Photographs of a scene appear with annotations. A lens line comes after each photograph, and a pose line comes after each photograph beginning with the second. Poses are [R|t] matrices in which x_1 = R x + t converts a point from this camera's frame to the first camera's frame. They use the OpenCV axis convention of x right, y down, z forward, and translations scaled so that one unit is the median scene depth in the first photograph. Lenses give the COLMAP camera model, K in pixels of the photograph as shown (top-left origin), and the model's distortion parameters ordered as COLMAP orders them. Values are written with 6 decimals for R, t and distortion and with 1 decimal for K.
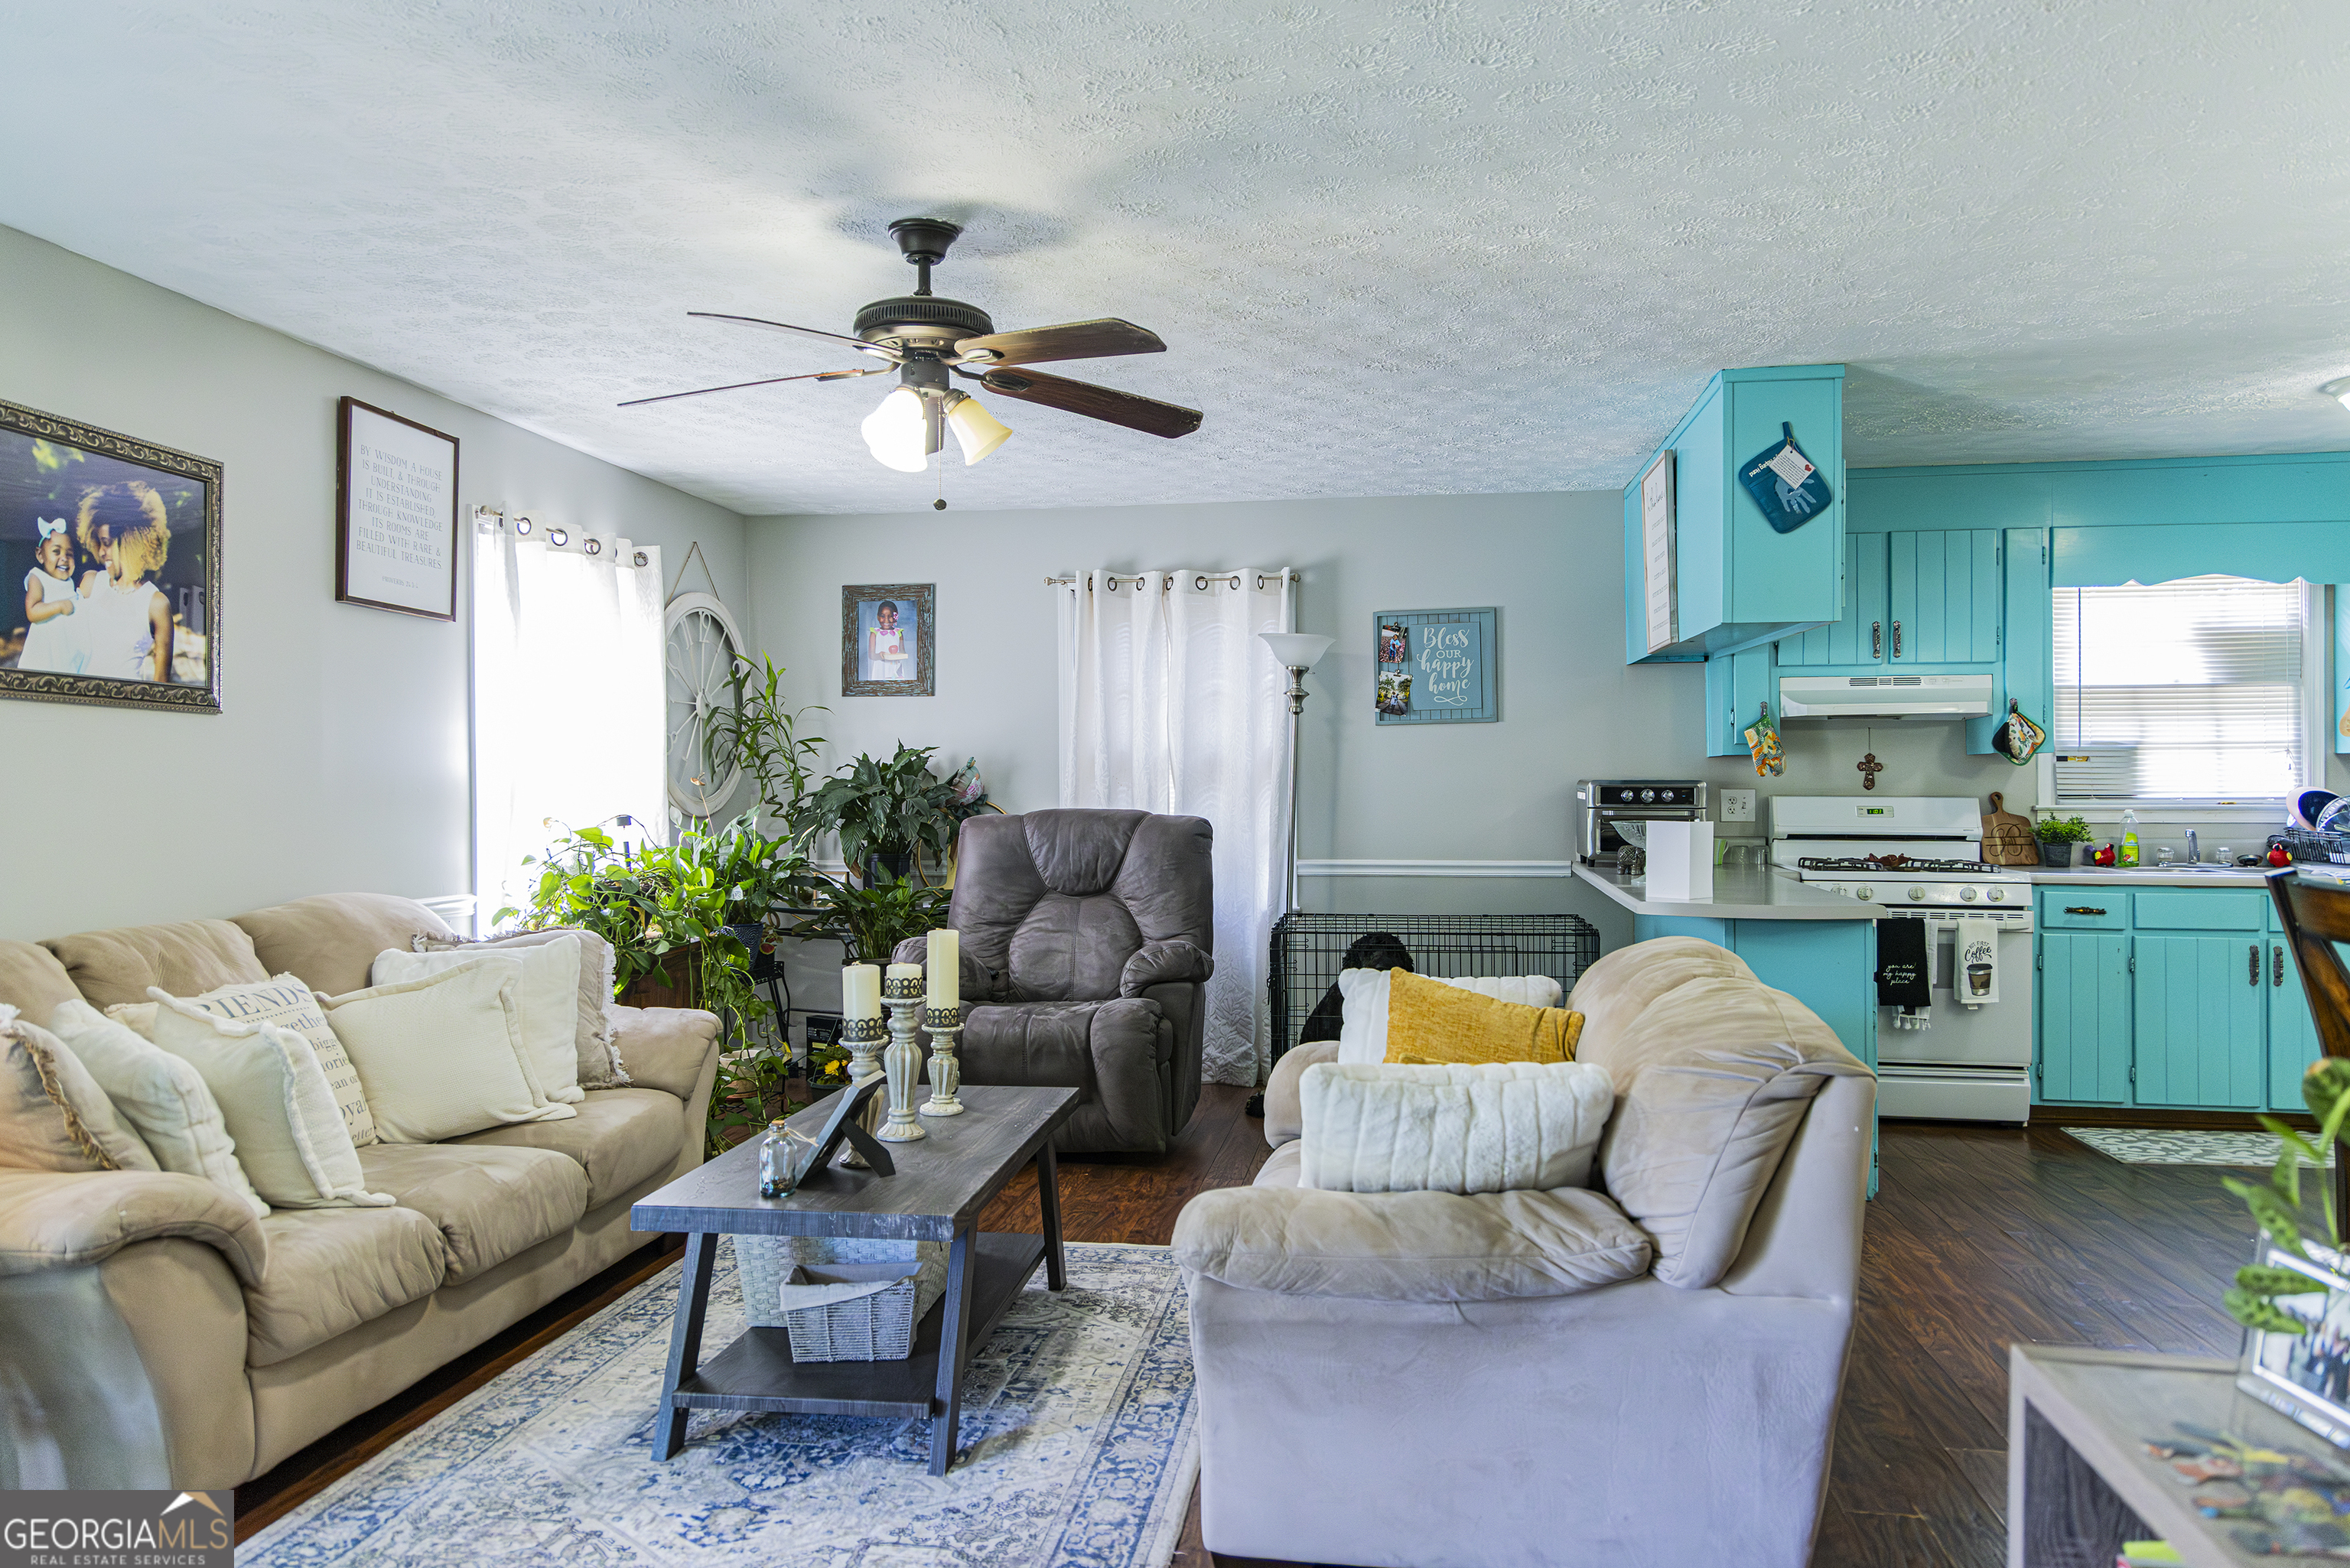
lens RADIAL K [[1624.5, 0, 1164.5], [0, 1624.5, 783.1], [0, 0, 1]] dist [0.028382, -0.014917]
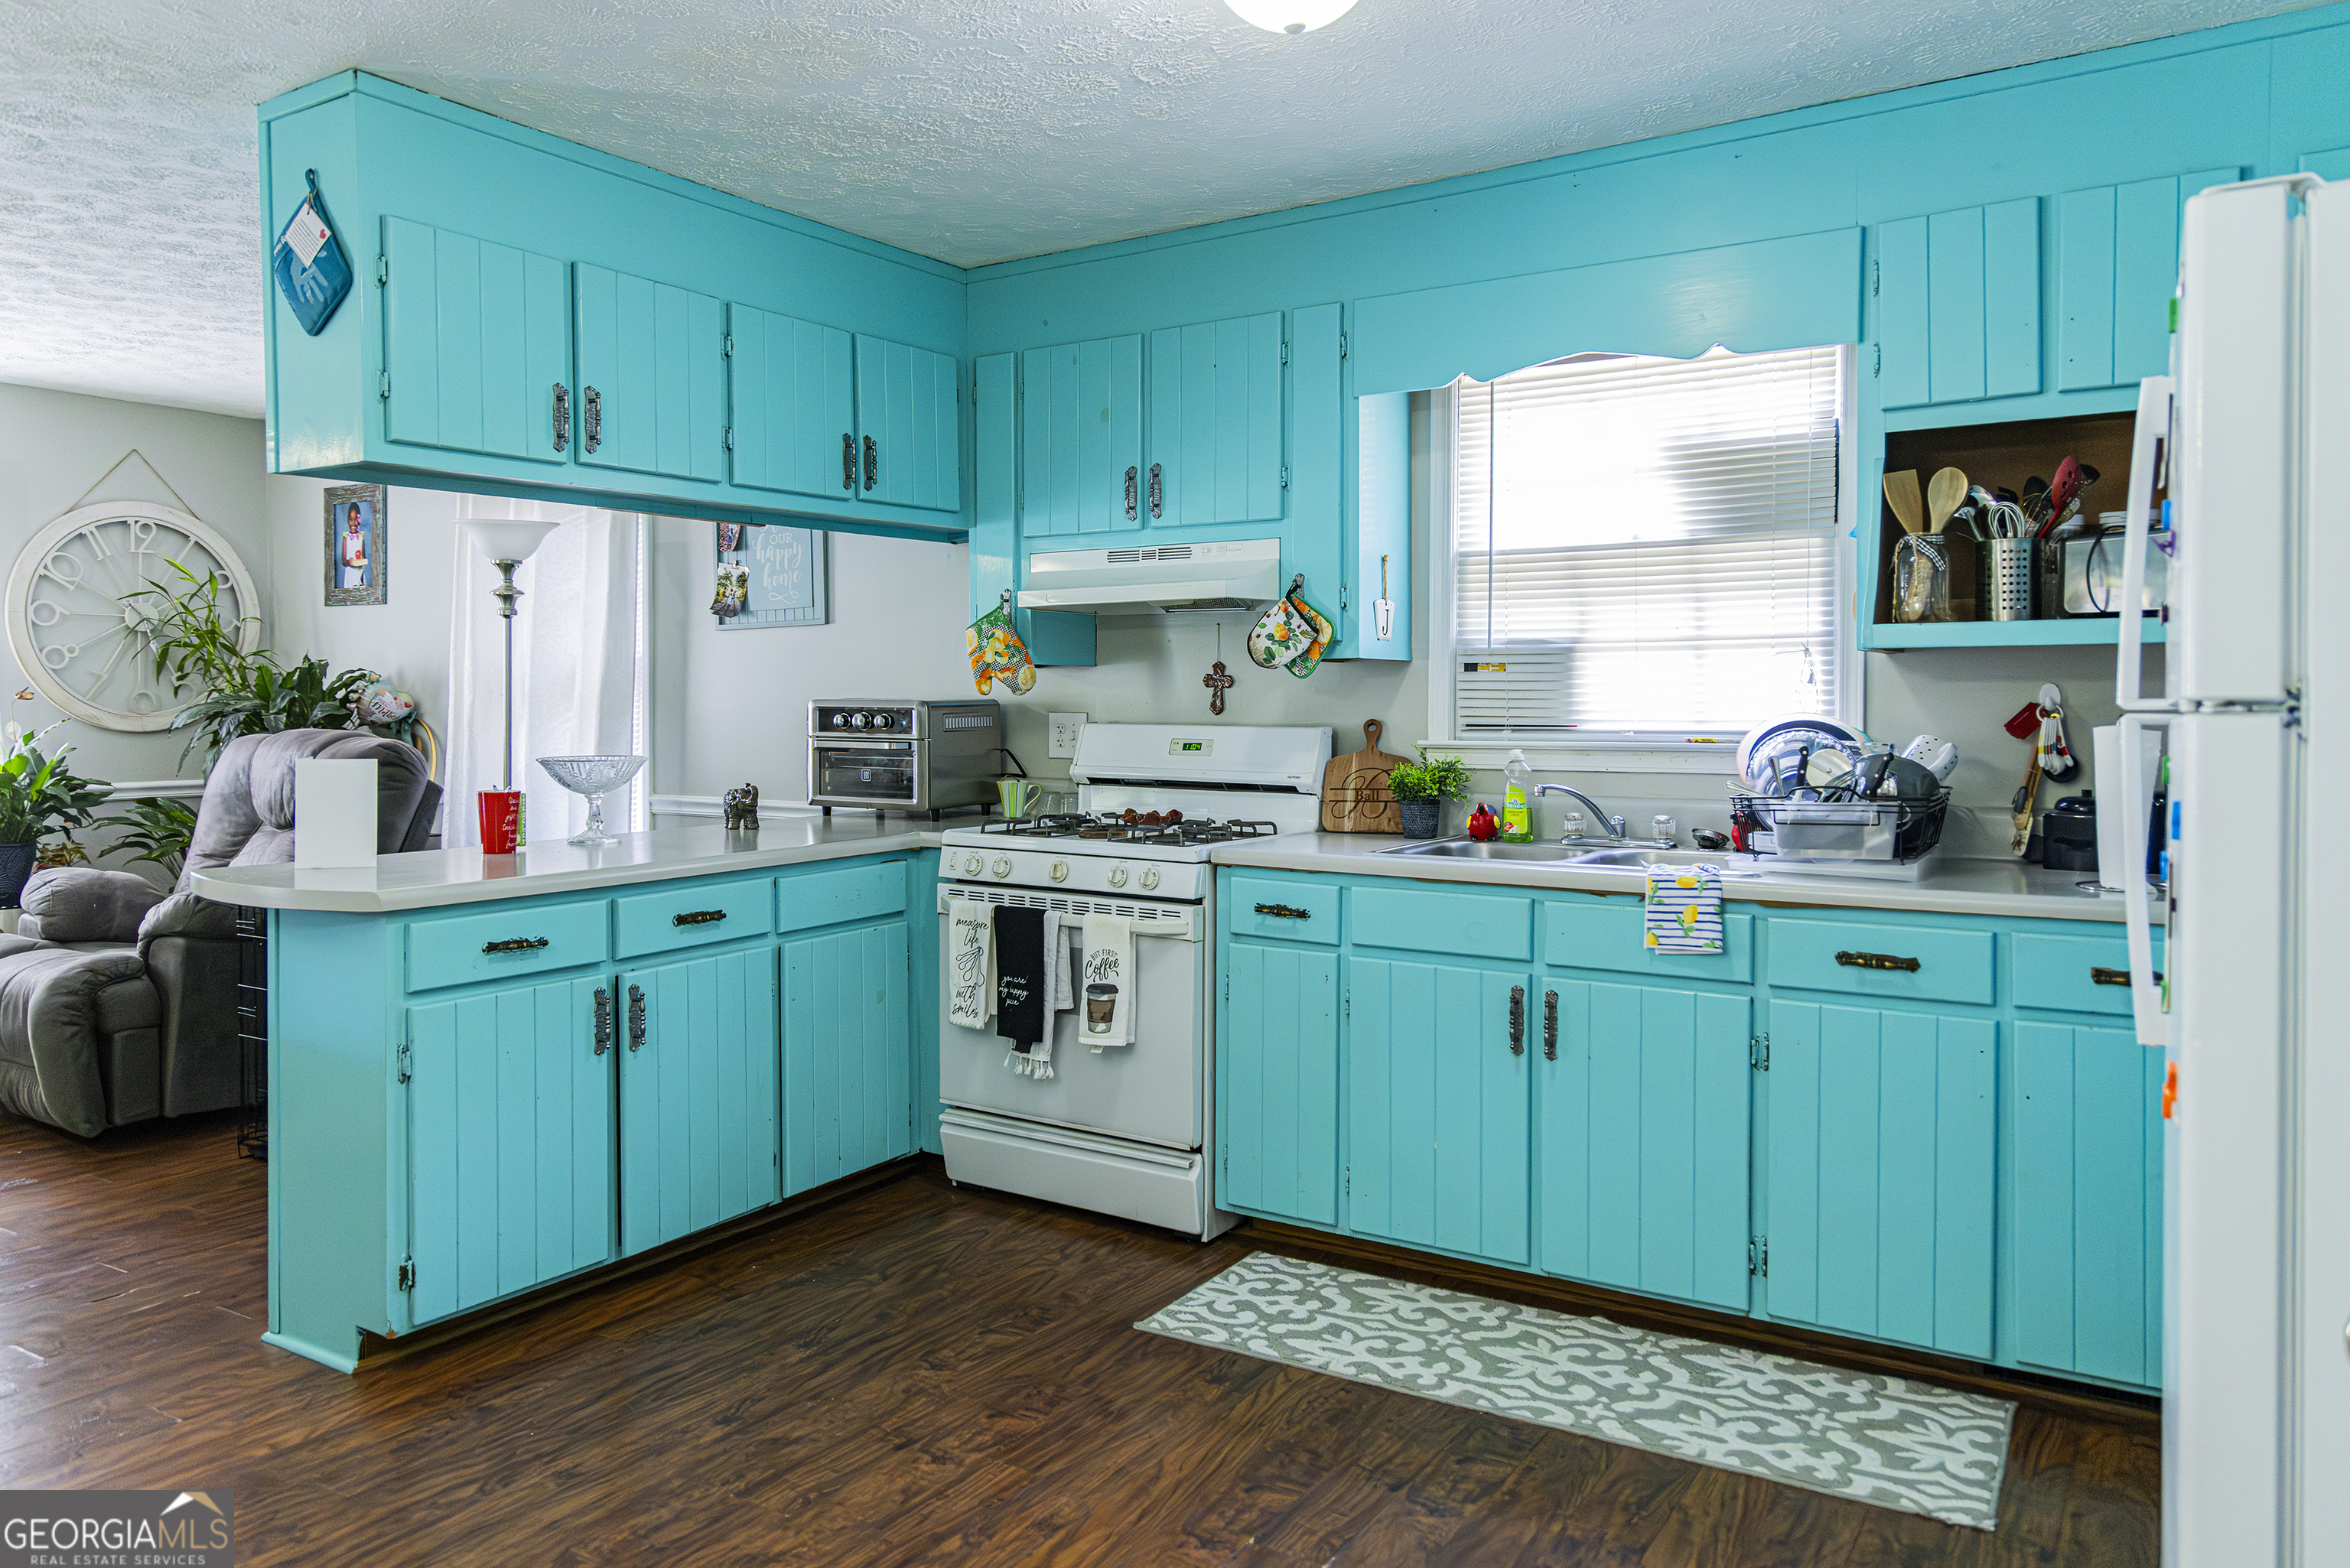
lens RADIAL K [[1624.5, 0, 1173.6], [0, 1624.5, 717.5], [0, 0, 1]] dist [0.028382, -0.014917]
pose [[0.913212, 0.006212, -0.407437, 0.737514], [-0.000859, 0.999911, 0.013320, -0.003877], [0.407483, -0.011814, 0.913136, 0.396585]]
